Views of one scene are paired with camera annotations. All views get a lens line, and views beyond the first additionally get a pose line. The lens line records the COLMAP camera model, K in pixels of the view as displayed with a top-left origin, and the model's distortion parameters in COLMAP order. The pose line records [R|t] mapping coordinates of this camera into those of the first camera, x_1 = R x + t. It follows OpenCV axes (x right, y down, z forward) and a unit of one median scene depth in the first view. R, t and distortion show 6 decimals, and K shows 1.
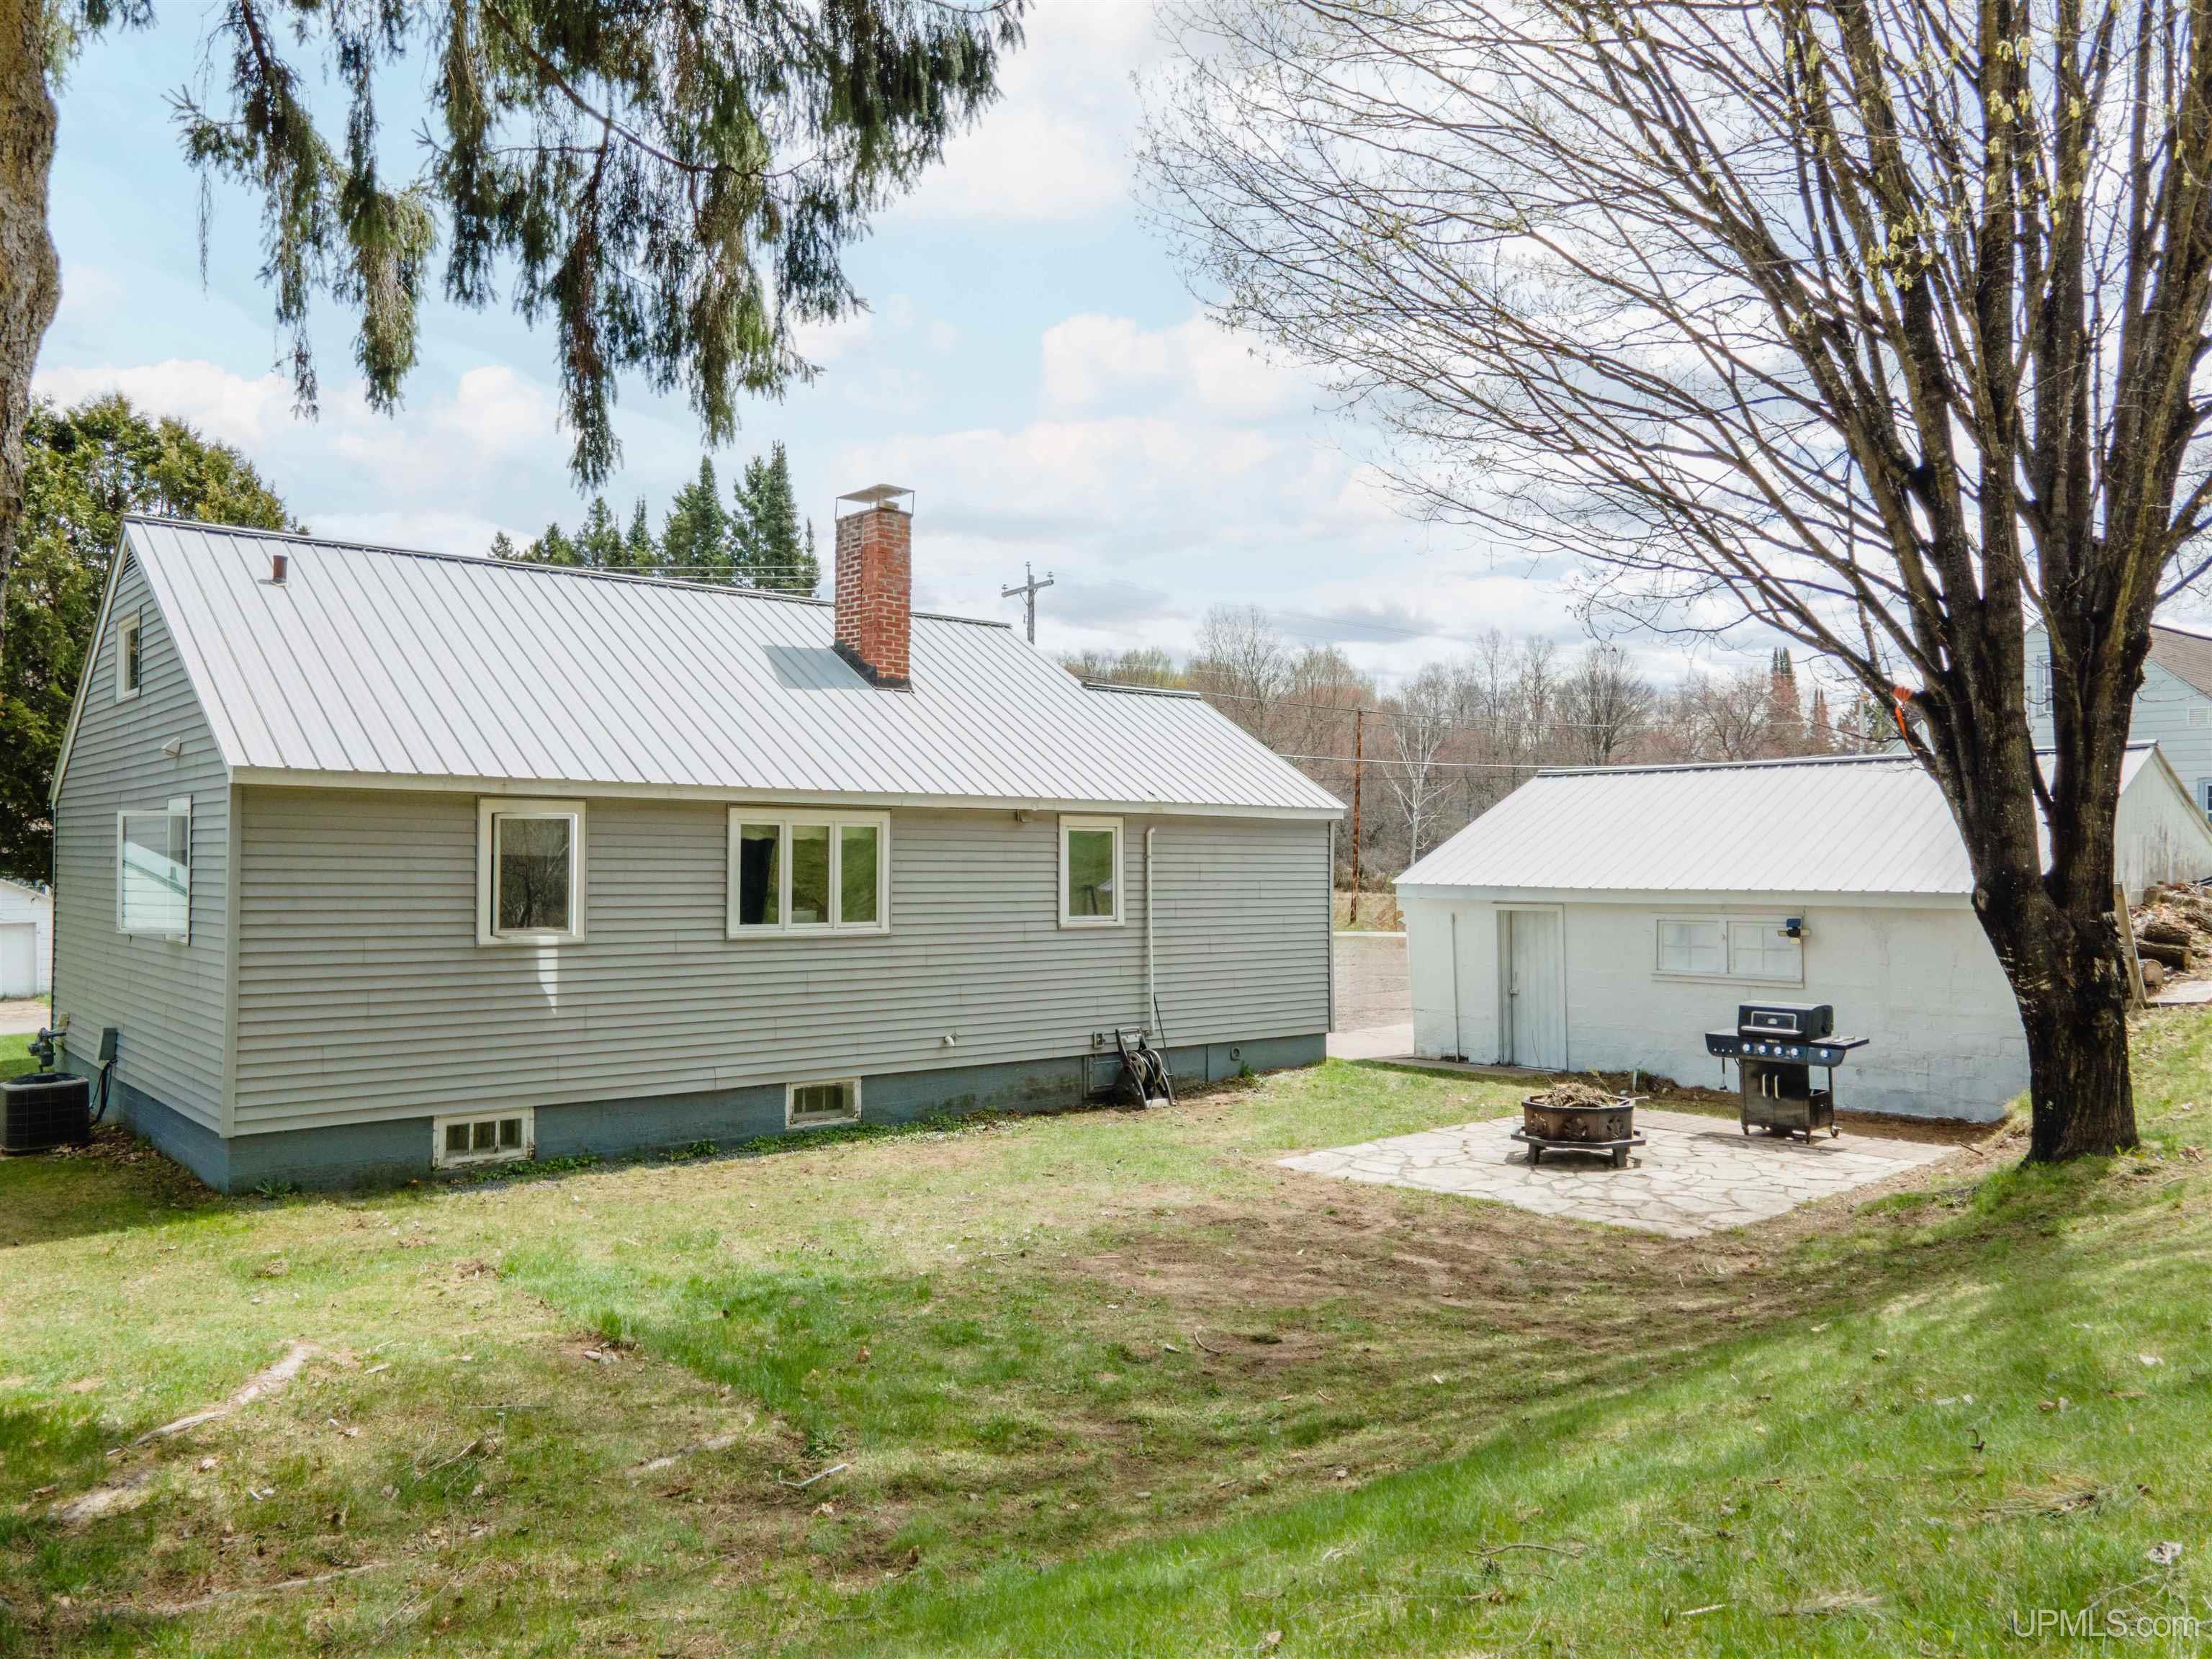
lens RADIAL K [[1601.2, 0, 1116.3], [0, 1601.2, 845.4], [0, 0, 1]] dist [0.044543, -0.005760]
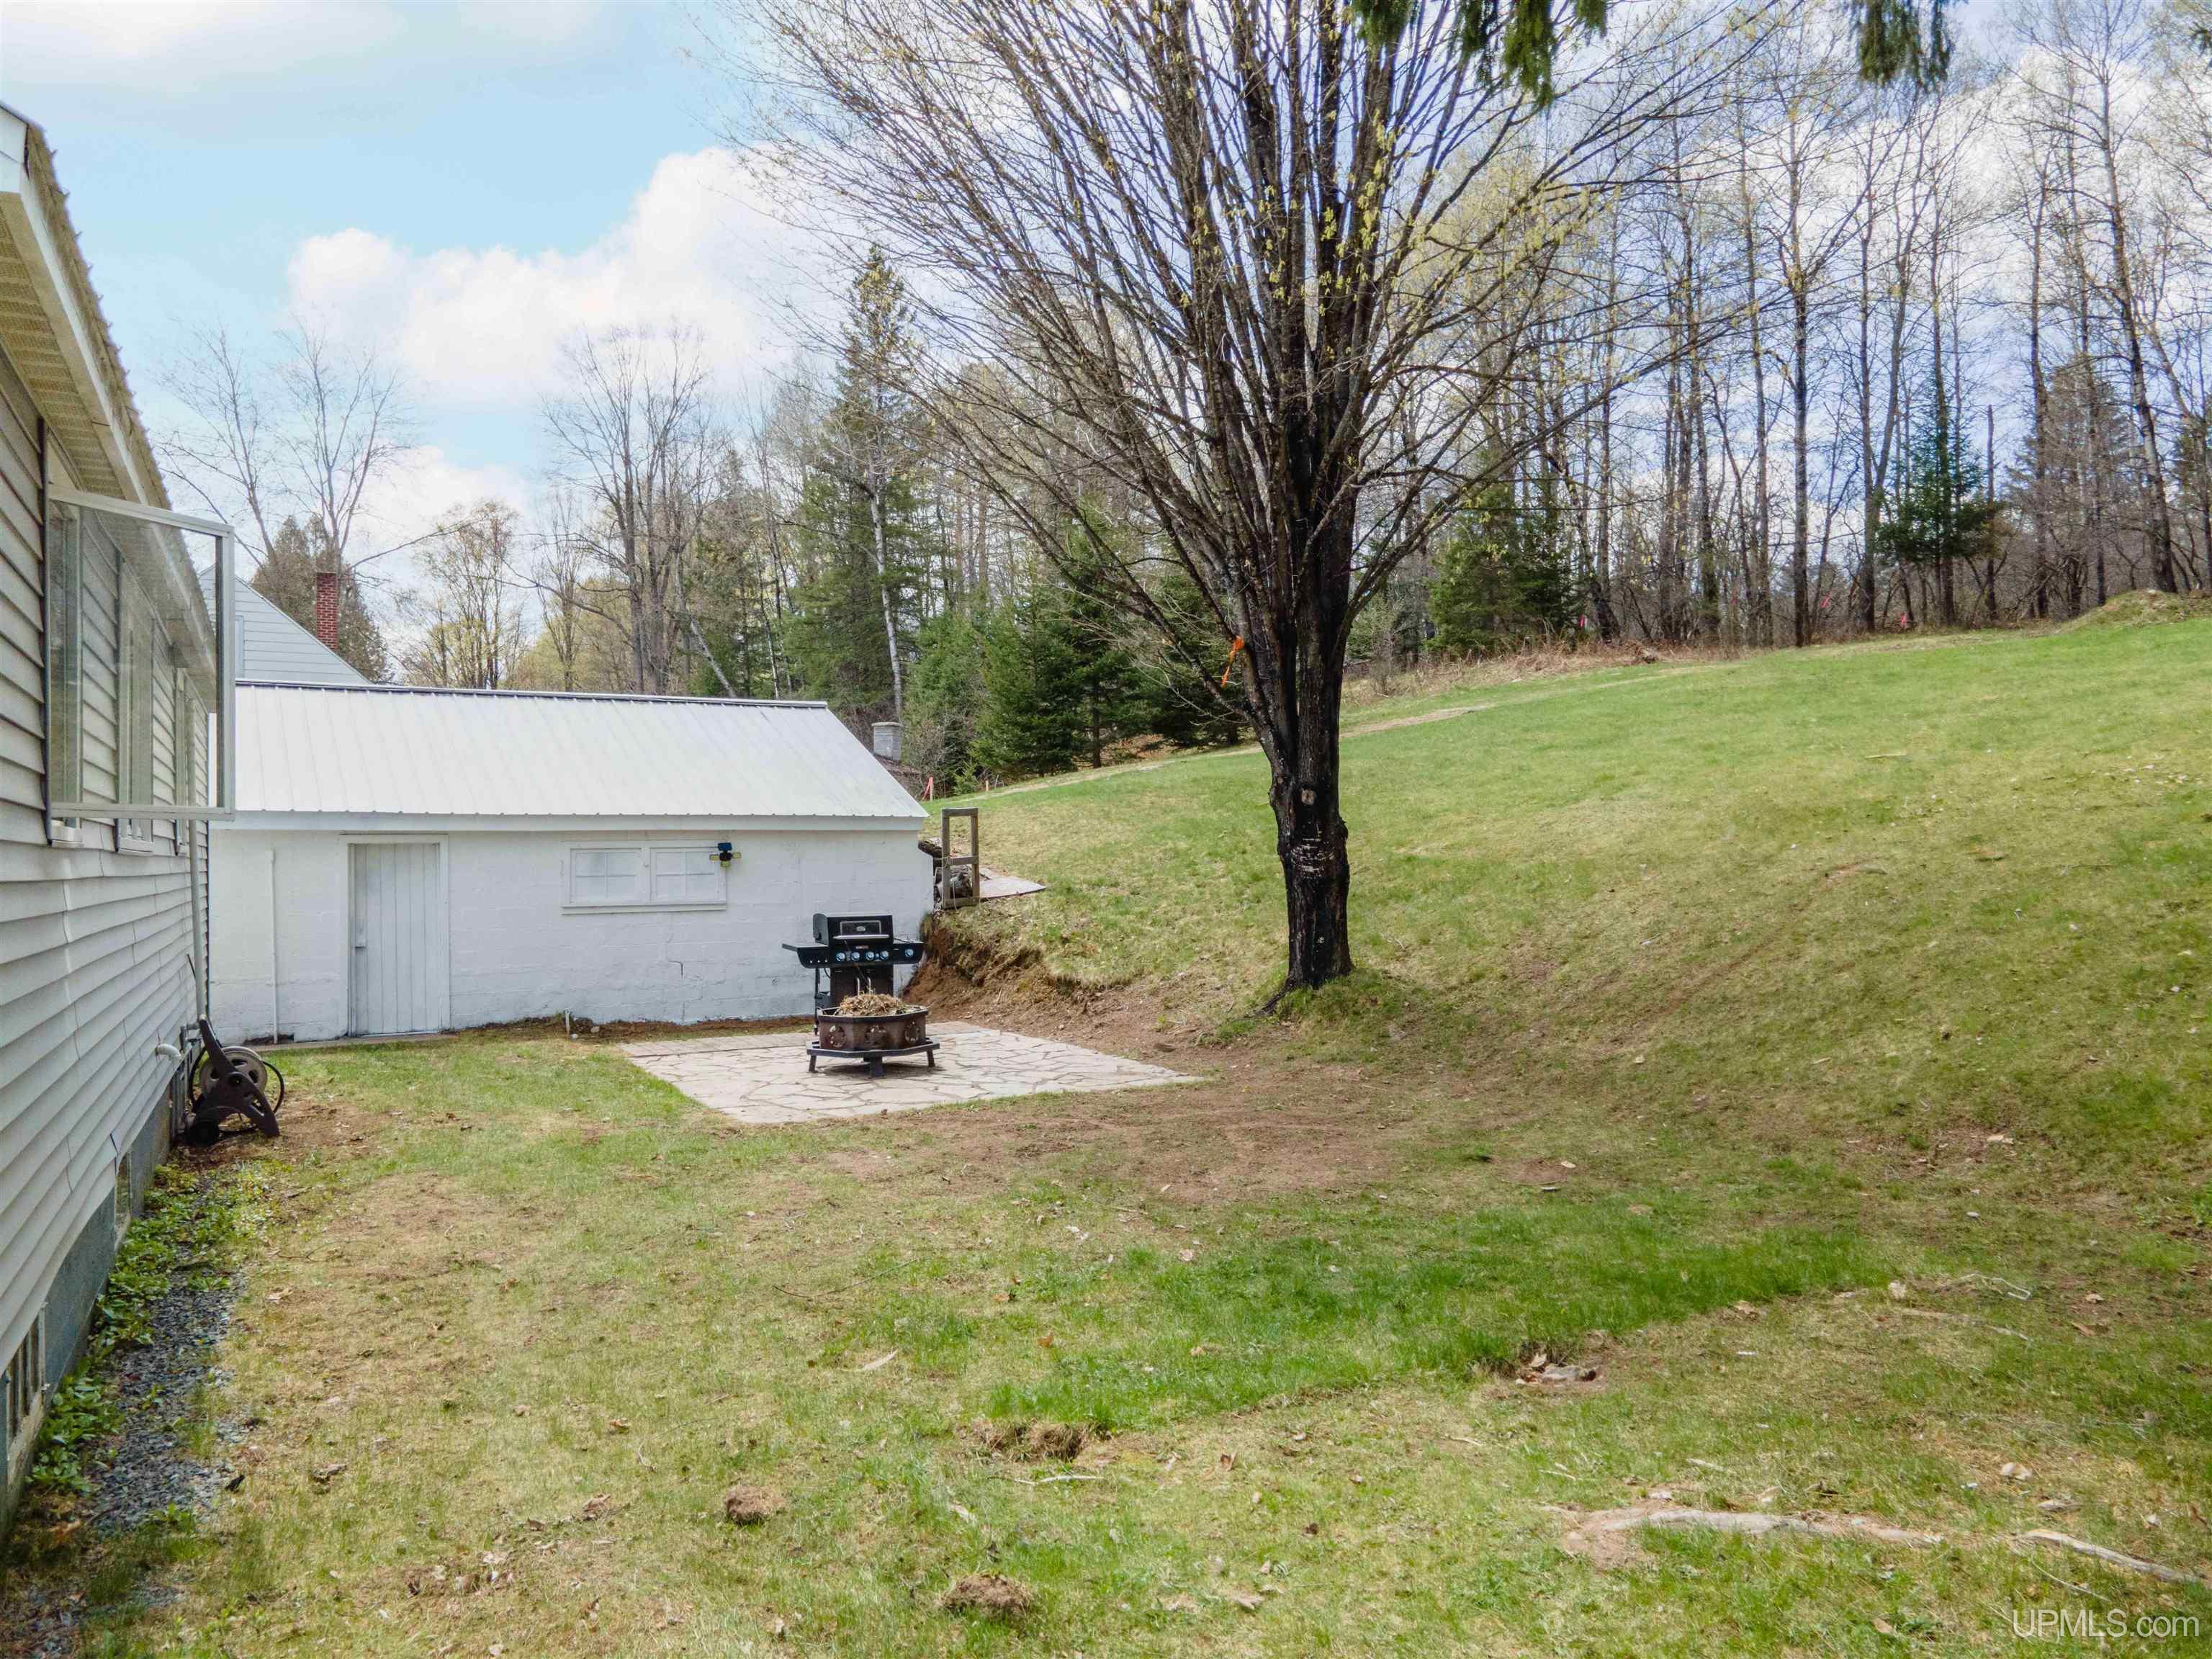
lens RADIAL K [[1601.2, 0, 1116.3], [0, 1601.2, 845.4], [0, 0, 1]] dist [0.044543, -0.005760]
pose [[0.234184, 0.000782, 0.972192, -0.582356], [-0.002825, 0.999996, -0.000124, 0.052846], [-0.972188, -0.002717, 0.234185, 0.576665]]
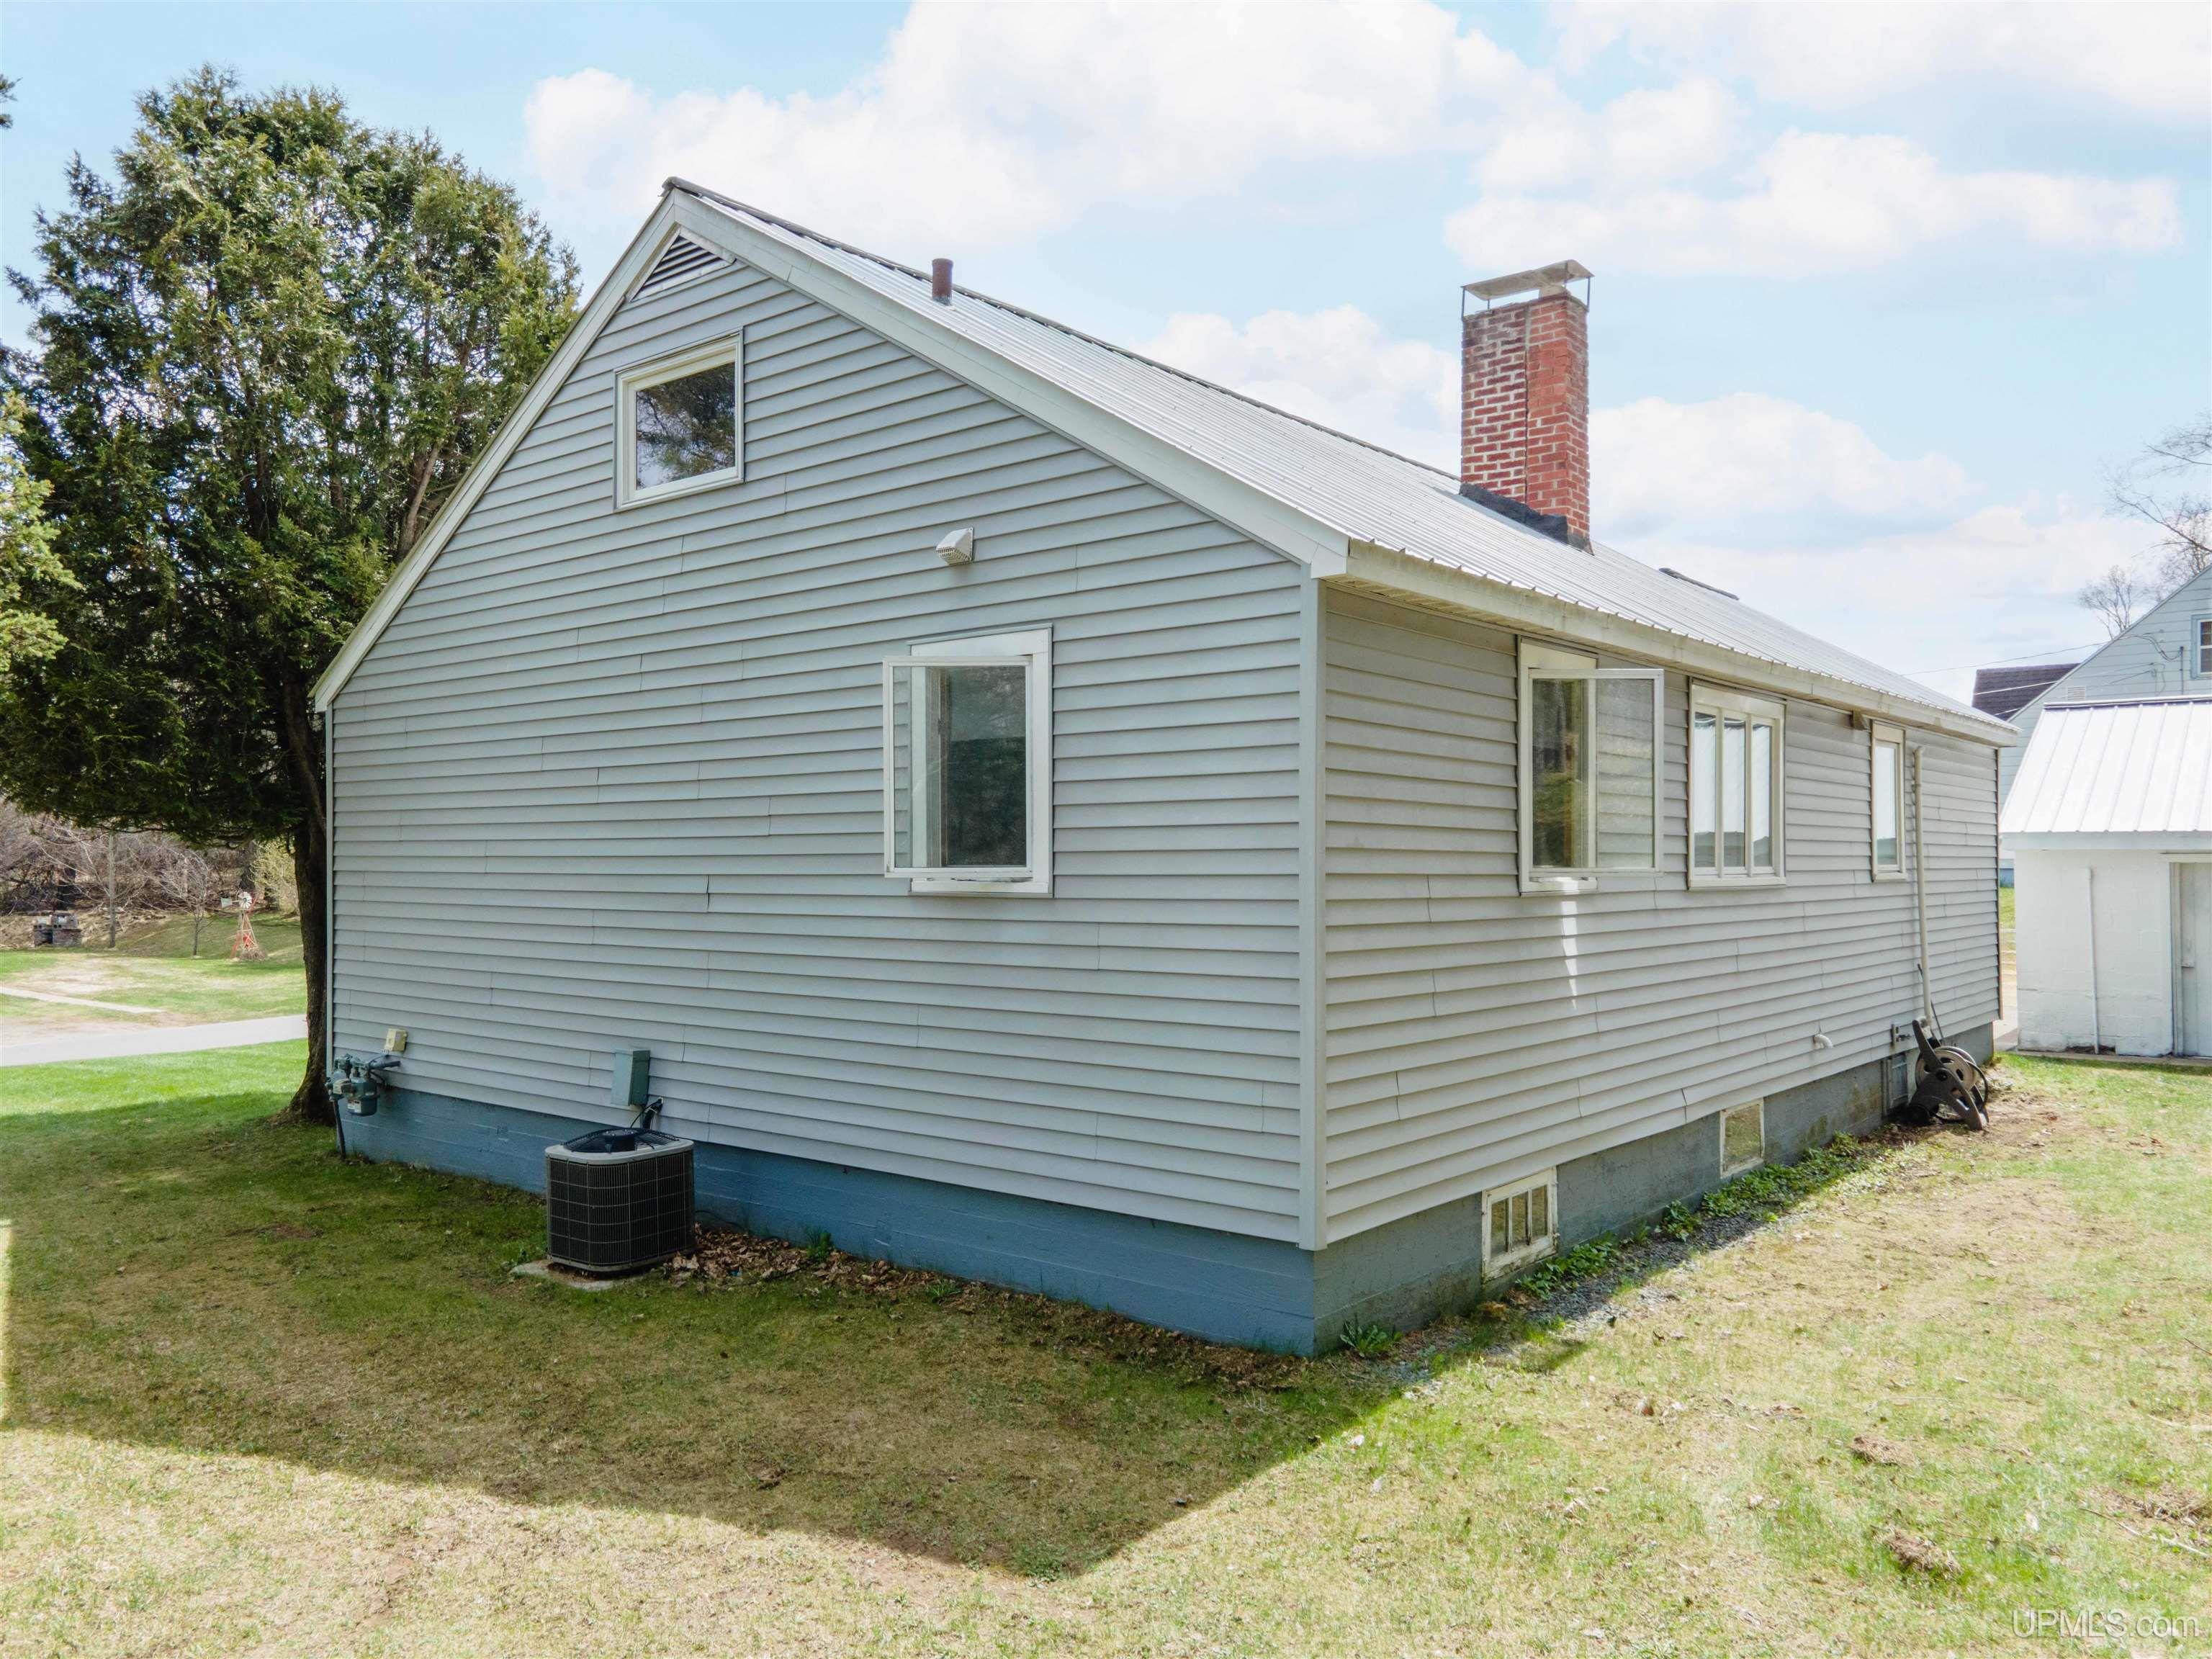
lens RADIAL K [[1601.2, 0, 1116.3], [0, 1601.2, 845.4], [0, 0, 1]] dist [0.044543, -0.005760]
pose [[0.984065, -0.006102, 0.177707, -0.543840], [0.006178, 0.999981, 0.000122, 0.037207], [-0.177704, 0.000978, 0.984084, 0.386479]]
